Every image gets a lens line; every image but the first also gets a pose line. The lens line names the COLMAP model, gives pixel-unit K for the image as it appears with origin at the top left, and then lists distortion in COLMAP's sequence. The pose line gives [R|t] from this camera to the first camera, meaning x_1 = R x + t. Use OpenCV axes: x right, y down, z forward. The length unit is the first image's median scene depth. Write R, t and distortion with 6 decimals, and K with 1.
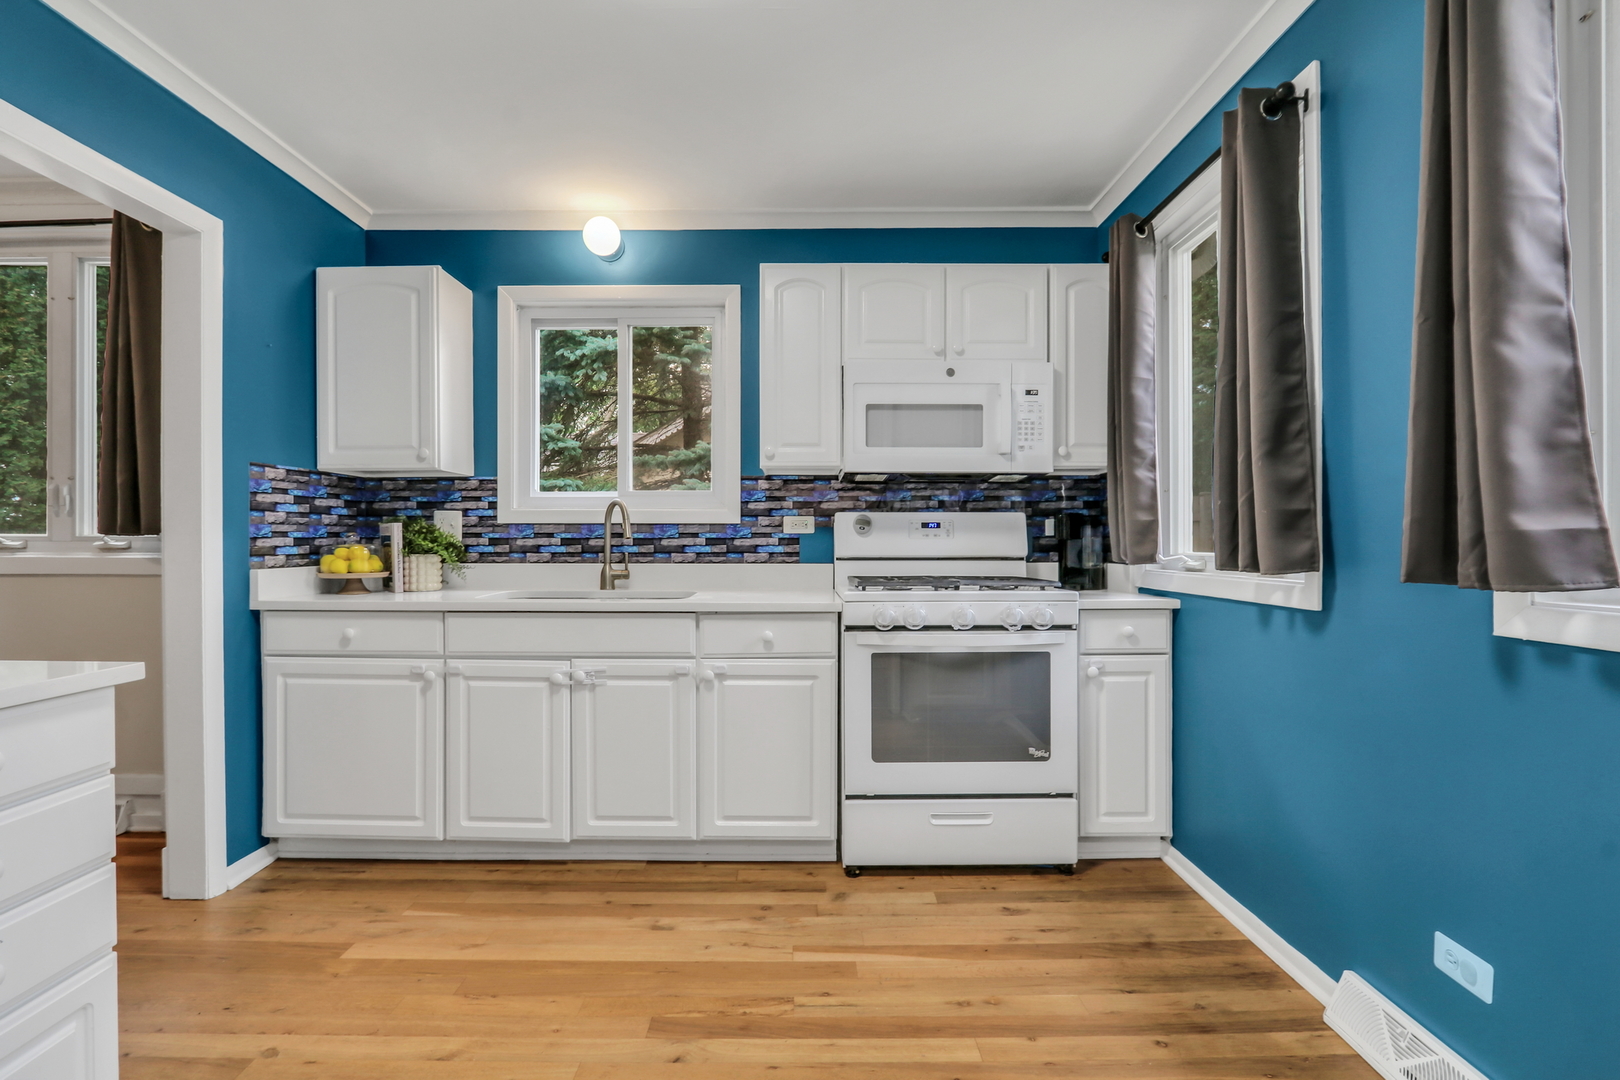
lens RADIAL K [[764.4, 0, 807.8], [0, 764.4, 543.2], [0, 0, 1]] dist [-0.019064, 0.002124]
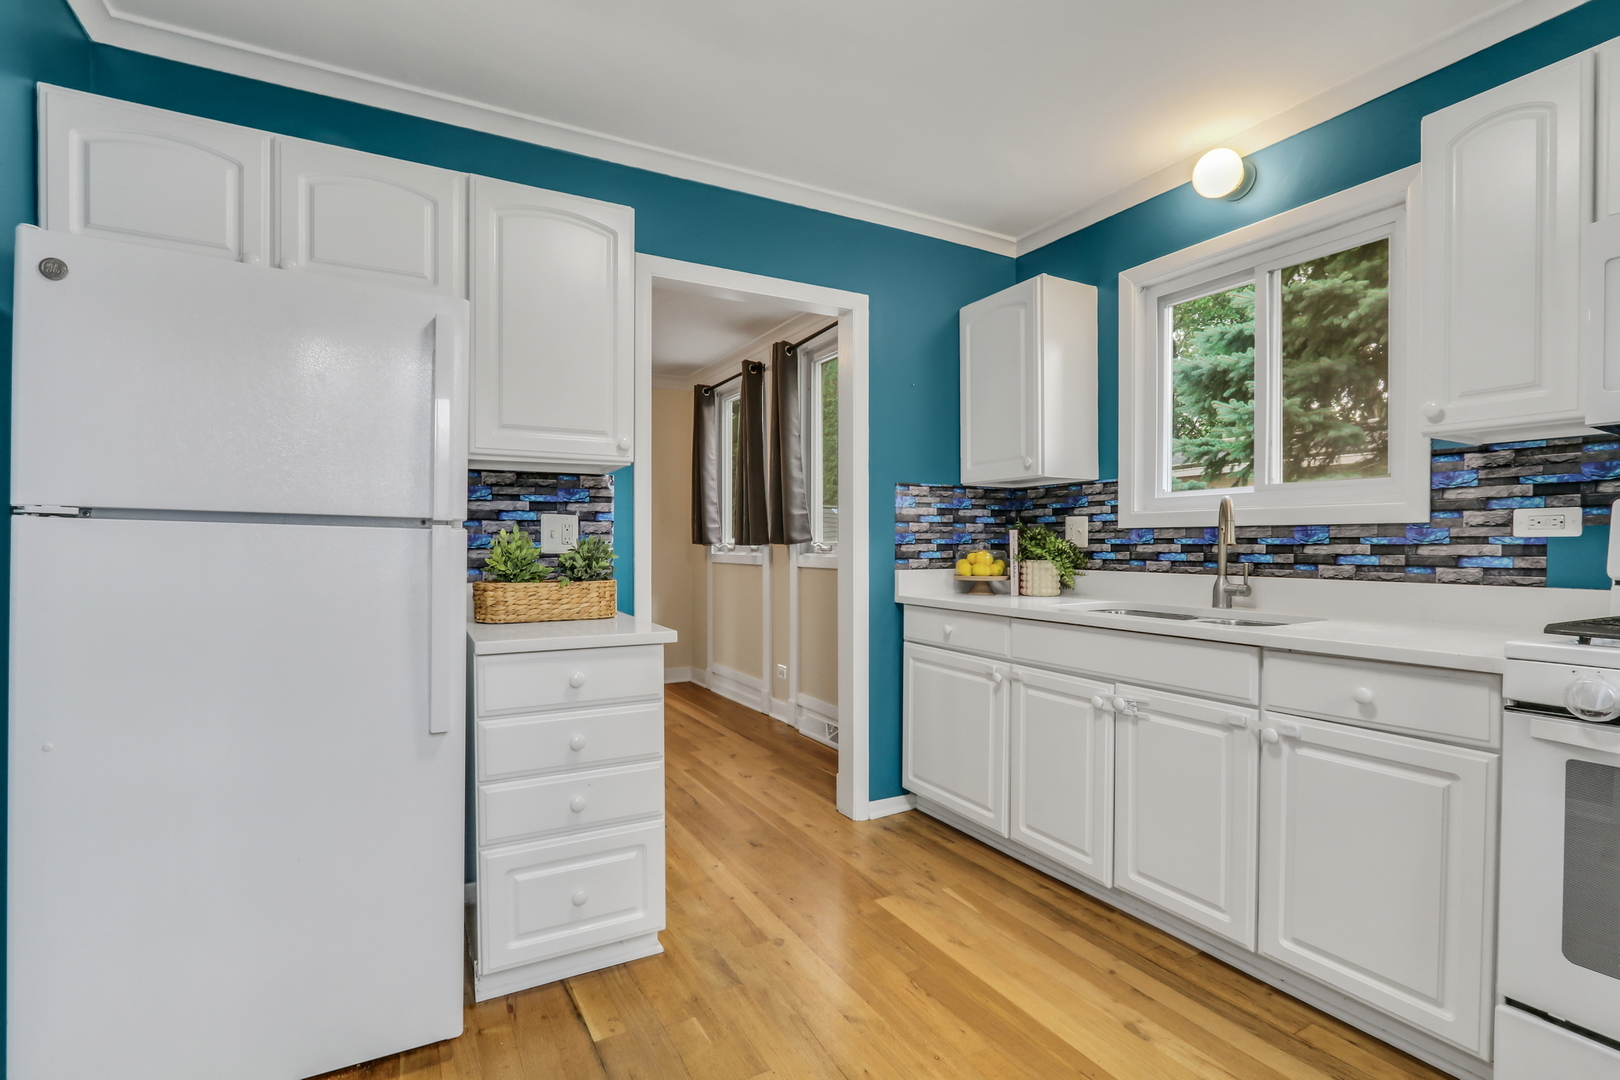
lens RADIAL K [[764.4, 0, 803.1], [0, 764.4, 560.2], [0, 0, 1]] dist [-0.019064, 0.002124]
pose [[0.472429, 0.019062, -0.881162, 0.281220], [-0.004707, 0.999806, 0.019105, -0.003994], [0.881356, -0.004879, 0.472428, 0.263238]]
